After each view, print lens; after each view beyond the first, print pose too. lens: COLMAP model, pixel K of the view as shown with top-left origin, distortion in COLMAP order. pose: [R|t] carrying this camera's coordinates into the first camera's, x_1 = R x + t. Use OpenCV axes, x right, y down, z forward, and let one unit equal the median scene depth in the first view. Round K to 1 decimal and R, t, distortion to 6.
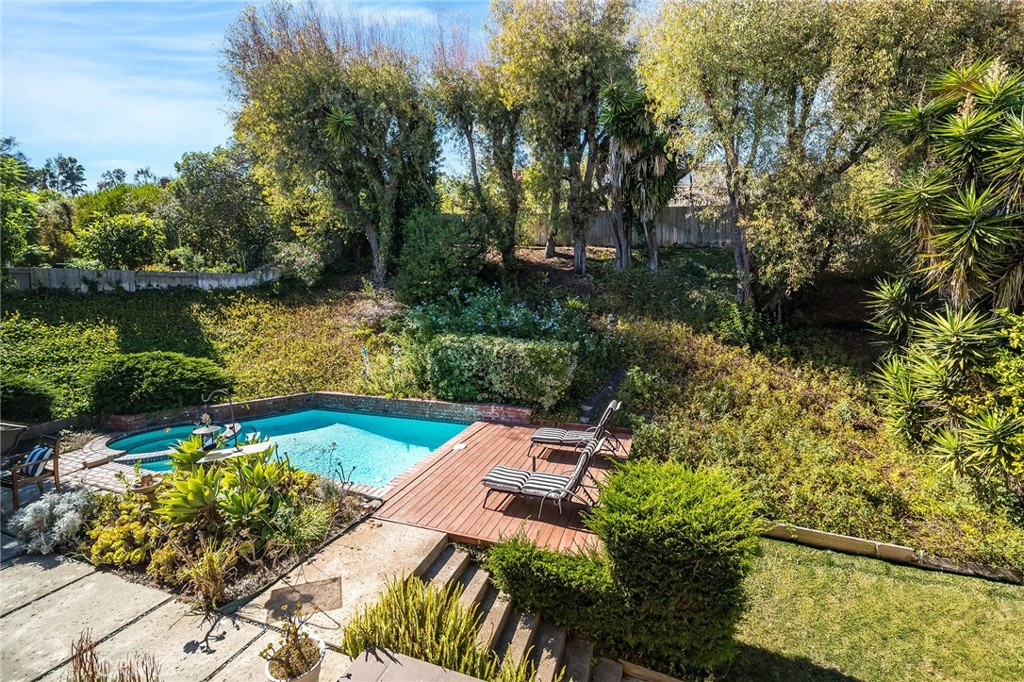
lens RADIAL K [[426.1, 0, 520.7], [0, 426.1, 310.2], [0, 0, 1]] dist [-0.003698, -0.000525]
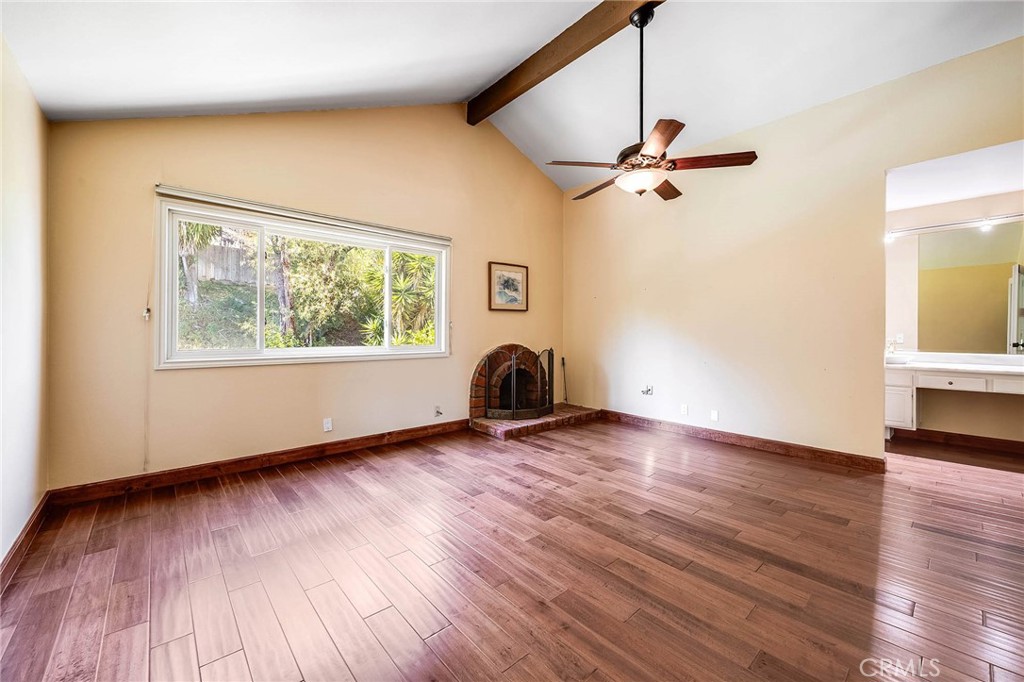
lens RADIAL K [[401.8, 0, 512.1], [0, 401.8, 330.3], [0, 0, 1]] dist [-0.002189, -0.000888]
pose [[0.504556, 0.013046, 0.863280, -0.210923], [0.022366, 0.999353, -0.028175, 0.028931], [-0.863089, 0.033524, 0.503937, -0.257263]]
